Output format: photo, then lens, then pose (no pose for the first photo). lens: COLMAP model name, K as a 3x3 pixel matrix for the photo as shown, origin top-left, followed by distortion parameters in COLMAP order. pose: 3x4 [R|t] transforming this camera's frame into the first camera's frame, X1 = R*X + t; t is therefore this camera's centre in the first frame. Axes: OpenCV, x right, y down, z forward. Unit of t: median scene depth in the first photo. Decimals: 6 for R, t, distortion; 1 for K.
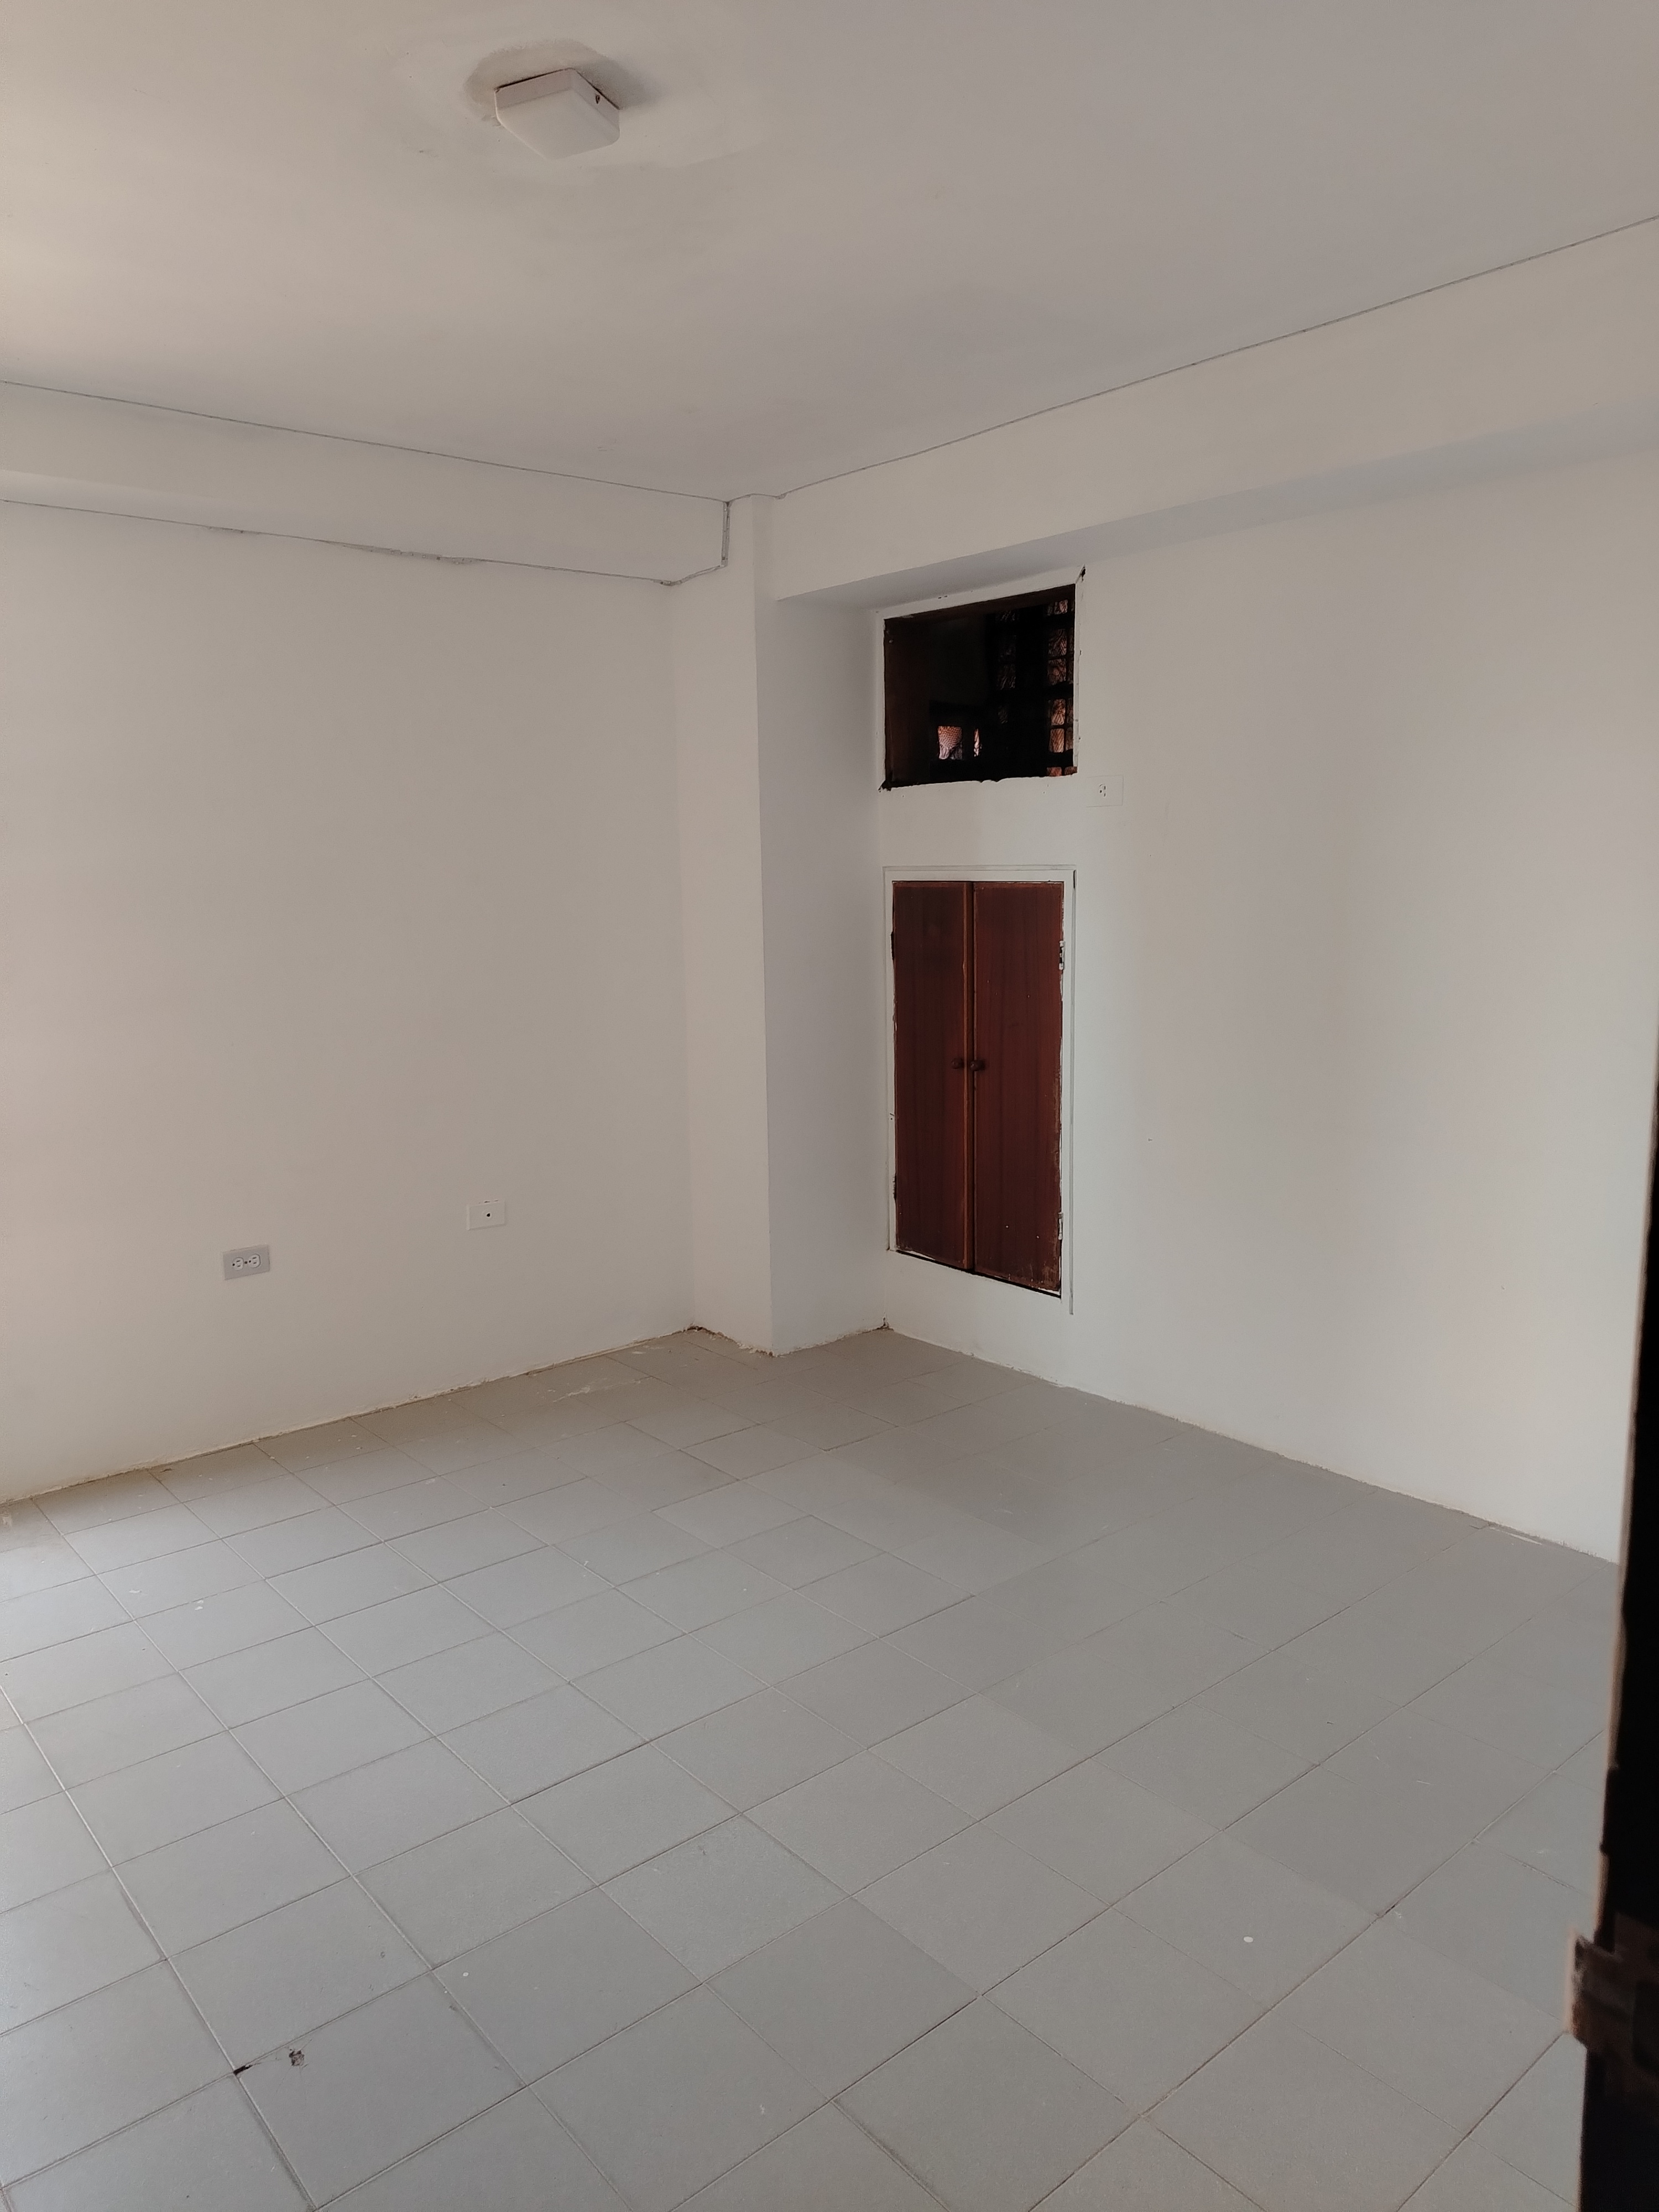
lens RADIAL K [[1542.2, 0, 829.5], [0, 1542.2, 1106.0], [0, 0, 1]] dist [0.035026, -0.058475]
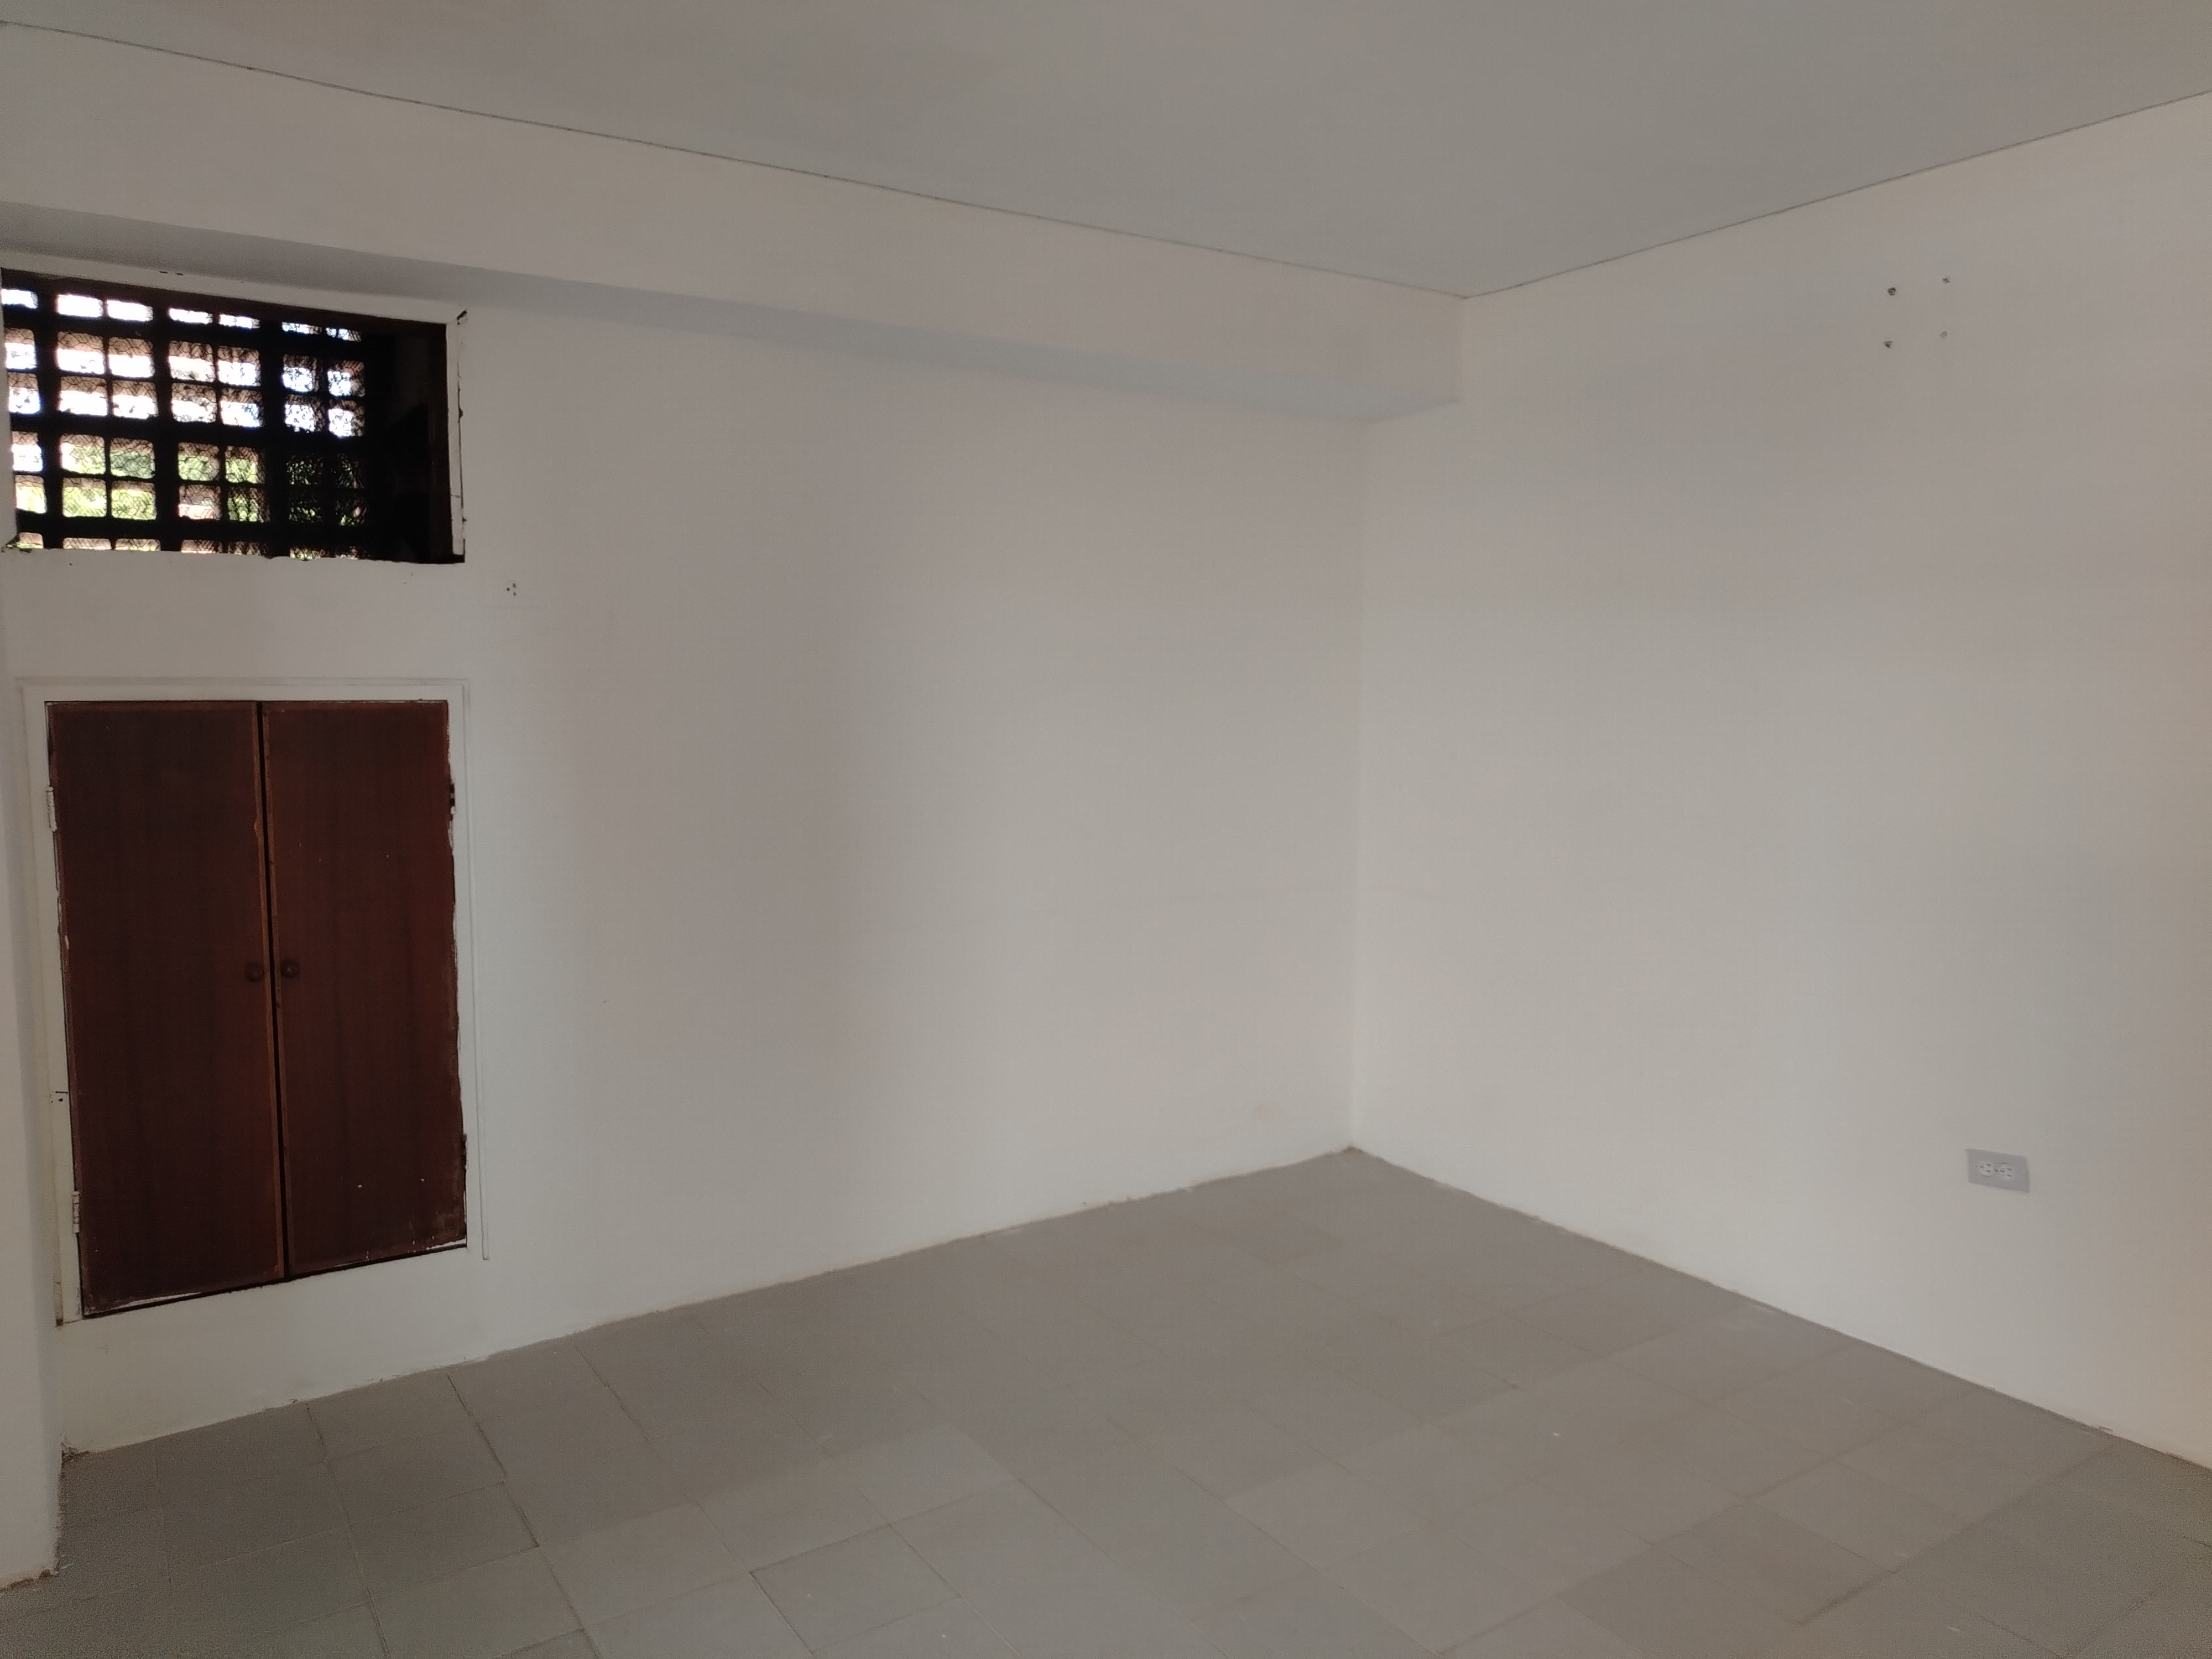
lens RADIAL K [[1542.2, 0, 1103.3], [0, 1542.2, 842.2], [0, 0, 1]] dist [0.035026, -0.058475]
pose [[0.082696, -0.062220, 0.994631, -0.575642], [0.173721, 0.983668, 0.047091, -0.053010], [-0.981317, 0.168894, 0.092155, 0.597975]]
